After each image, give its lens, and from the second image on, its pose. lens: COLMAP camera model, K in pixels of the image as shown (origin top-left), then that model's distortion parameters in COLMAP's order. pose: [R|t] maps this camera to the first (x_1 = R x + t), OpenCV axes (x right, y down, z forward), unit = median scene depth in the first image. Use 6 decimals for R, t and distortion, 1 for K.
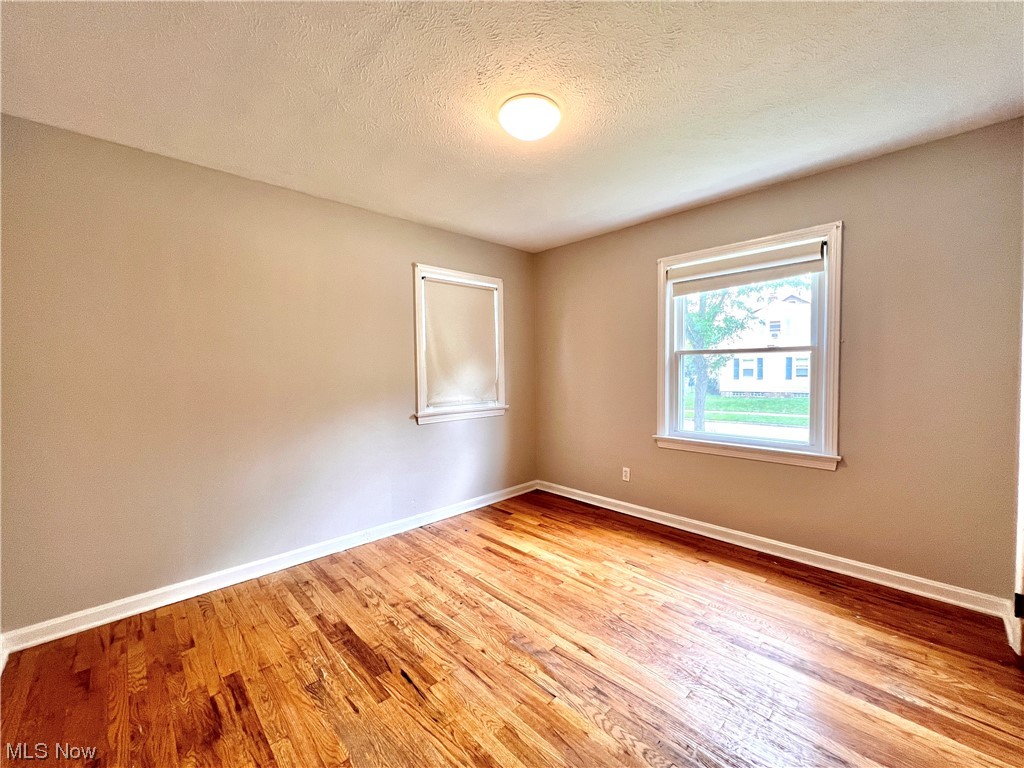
lens RADIAL K [[410.9, 0, 511.6], [0, 410.9, 382.8], [0, 0, 1]] dist [-0.003405, 0.001000]
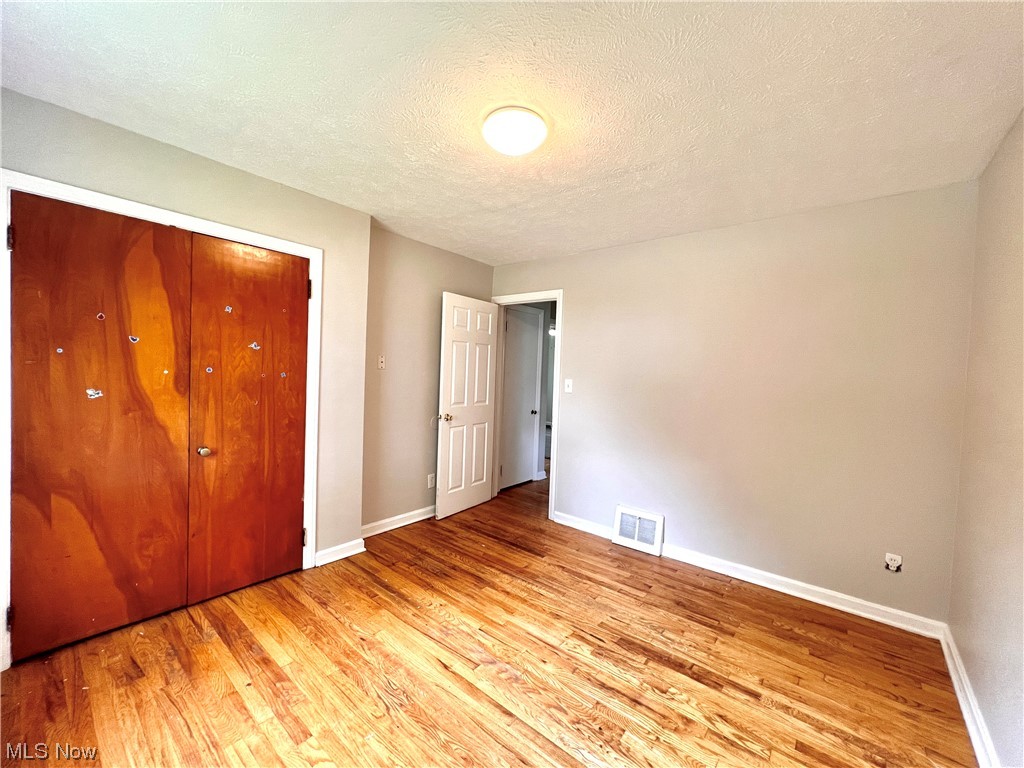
lens RADIAL K [[410.9, 0, 511.6], [0, 410.9, 382.8], [0, 0, 1]] dist [-0.003405, 0.001000]
pose [[-0.993439, -0.021743, -0.112281, 0.143788], [-0.029131, 0.997487, 0.064588, -0.117652], [0.110595, 0.067436, -0.991575, 1.955832]]
